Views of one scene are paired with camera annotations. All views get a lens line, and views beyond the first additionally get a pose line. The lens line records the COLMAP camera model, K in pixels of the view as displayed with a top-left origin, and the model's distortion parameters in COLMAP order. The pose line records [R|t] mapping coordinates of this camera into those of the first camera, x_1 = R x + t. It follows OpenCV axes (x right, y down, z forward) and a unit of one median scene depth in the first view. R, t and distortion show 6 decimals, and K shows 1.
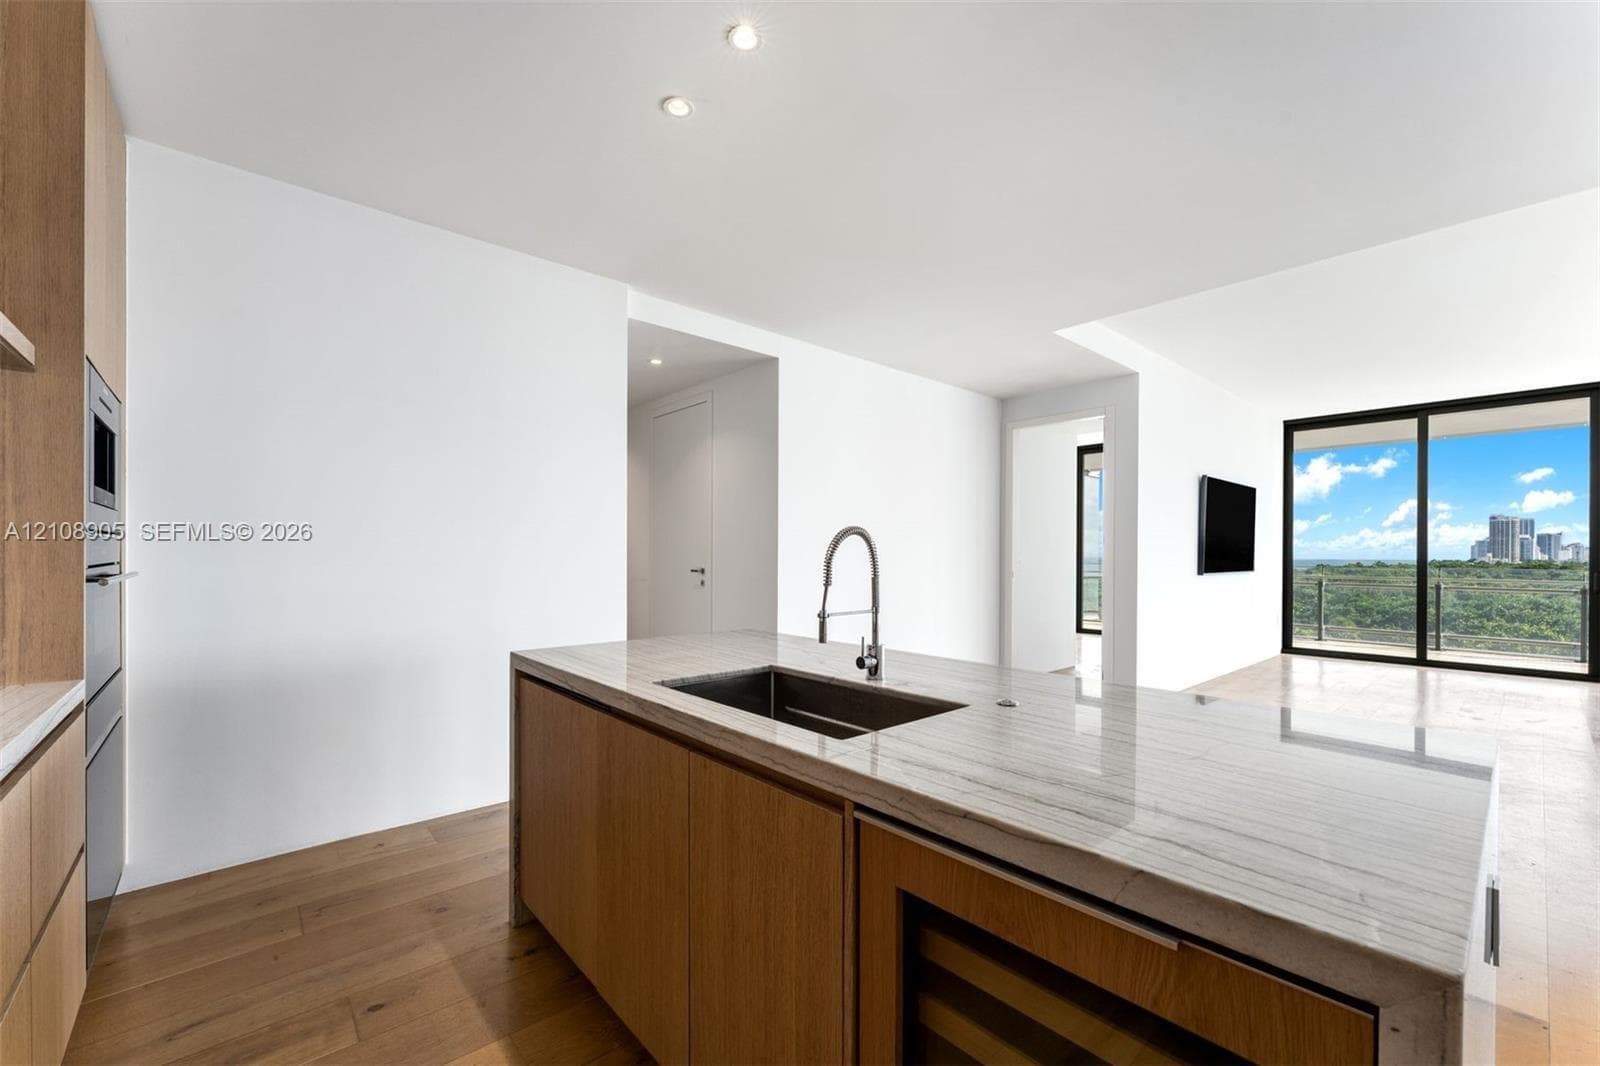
lens RADIAL K [[648.7, 0, 785.1], [0, 648.7, 552.0], [0, 0, 1]] dist [0.001363, -0.000644]
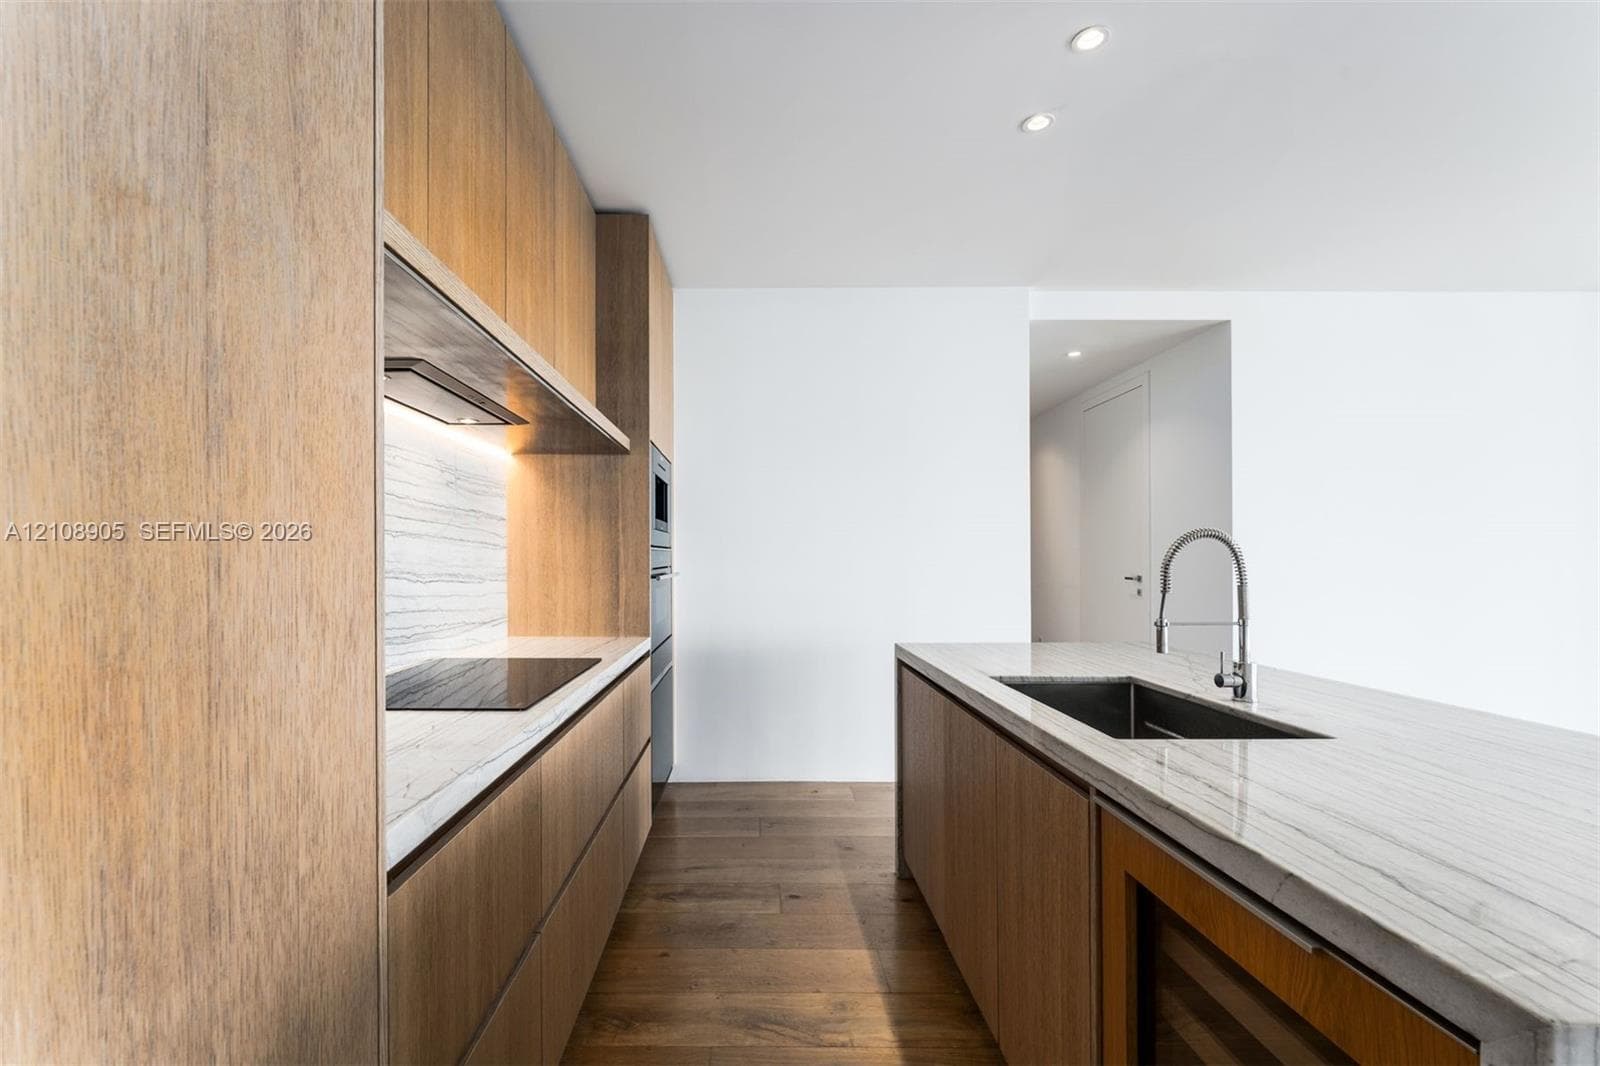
lens RADIAL K [[847.9, 0, 792.5], [0, 847.9, 547.5], [0, 0, 1]] dist [-0.001421, 0.004359]
pose [[0.746059, -0.012206, -0.665768, 0.526539], [0.005272, 0.999909, -0.012424, -0.001641], [0.665859, 0.005759, 0.746056, -0.308146]]
